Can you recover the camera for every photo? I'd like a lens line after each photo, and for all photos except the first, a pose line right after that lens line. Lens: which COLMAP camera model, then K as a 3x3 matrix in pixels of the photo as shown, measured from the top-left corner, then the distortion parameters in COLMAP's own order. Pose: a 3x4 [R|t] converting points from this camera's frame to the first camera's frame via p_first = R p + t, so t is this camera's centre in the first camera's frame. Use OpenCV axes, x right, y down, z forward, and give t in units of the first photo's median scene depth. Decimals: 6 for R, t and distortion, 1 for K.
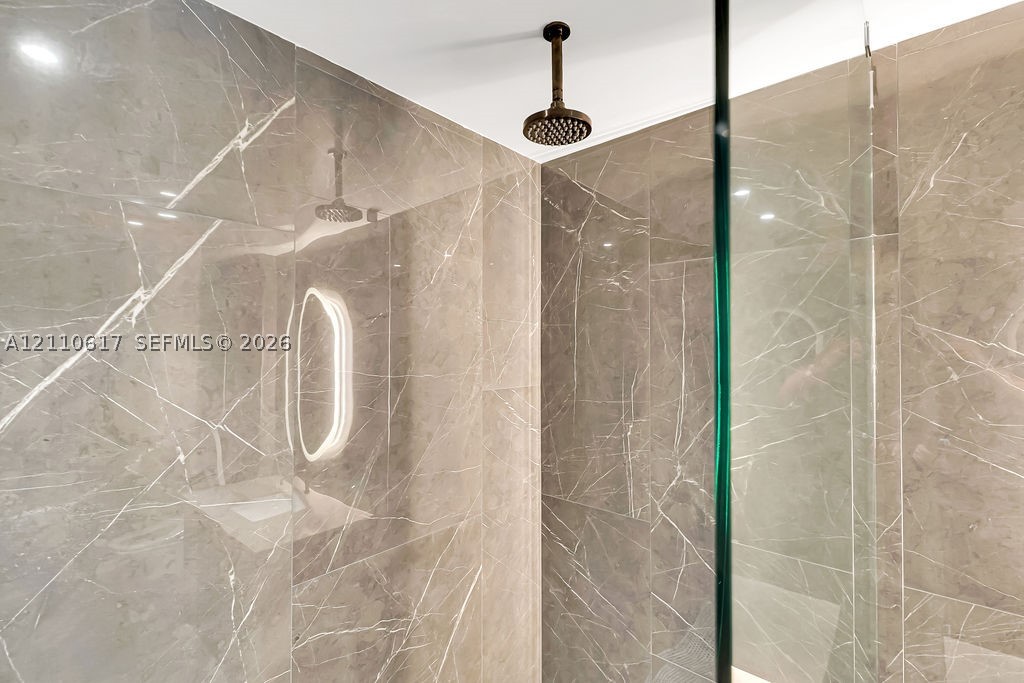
lens RADIAL K [[459.3, 0, 514.2], [0, 459.3, 342.4], [0, 0, 1]] dist [0.005294, -0.000927]
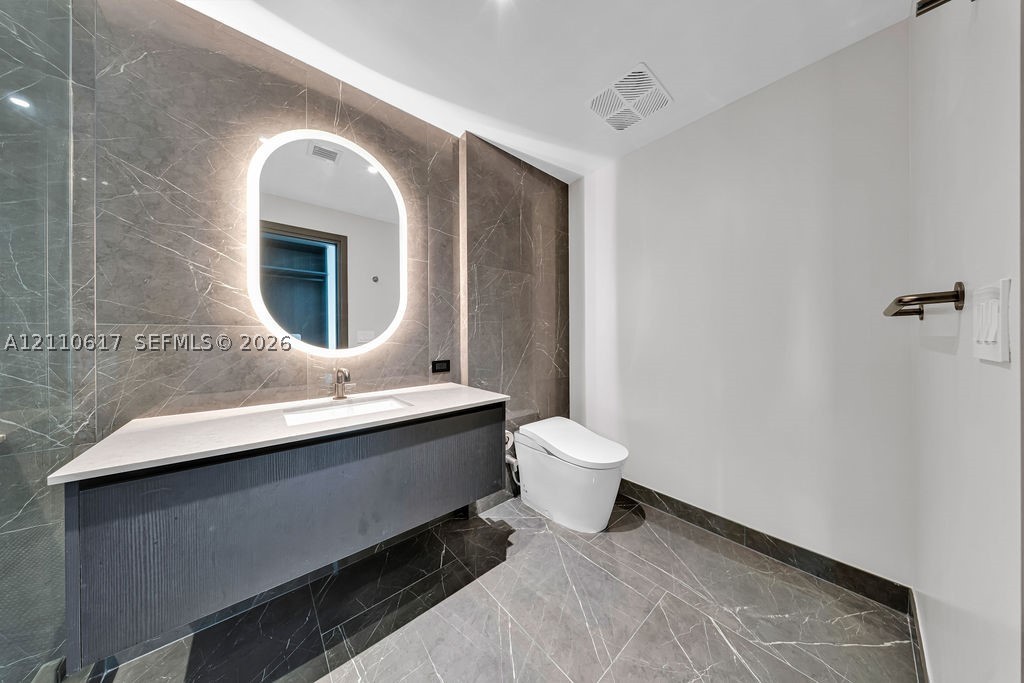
lens RADIAL K [[299.1, 0, 517.8], [0, 299.1, 340.1], [0, 0, 1]] dist [0.001332, -0.000793]
pose [[0.141748, -0.005046, 0.989890, 0.068611], [-0.016221, 0.999841, 0.007420, 0.556183], [-0.989770, -0.017109, 0.141643, -0.516080]]
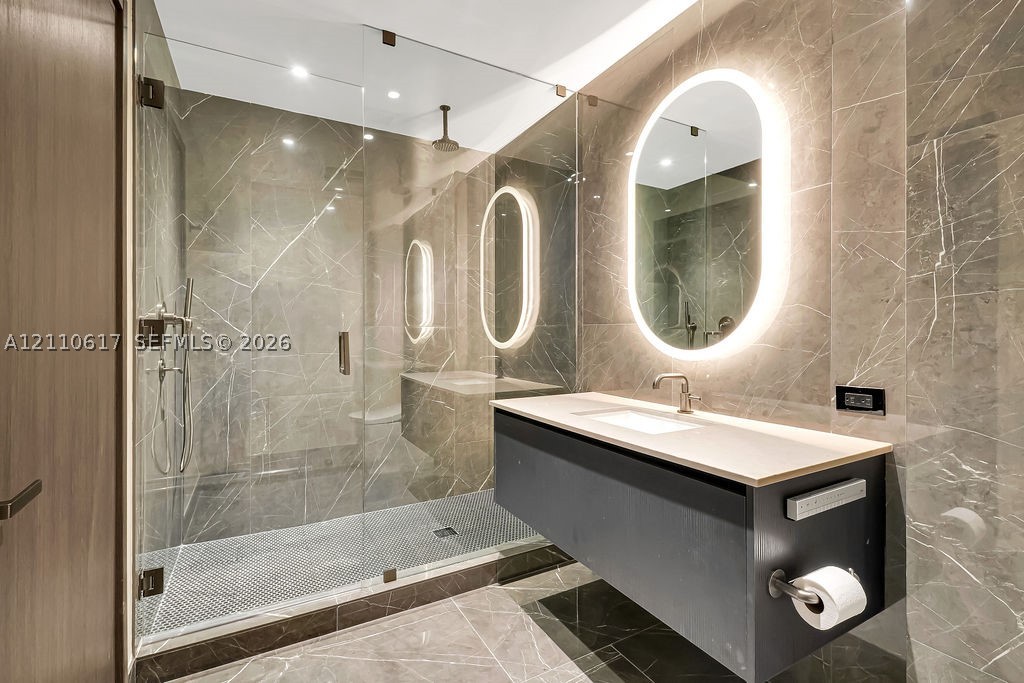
lens RADIAL K [[459.3, 0, 512.7], [0, 459.3, 334.2], [0, 0, 1]] dist [0.005294, -0.000927]
pose [[0.941618, 0.003953, -0.336659, 1.299642], [0.004897, 0.999664, 0.025436, 0.518274], [0.336647, -0.025599, 0.941283, -1.304121]]
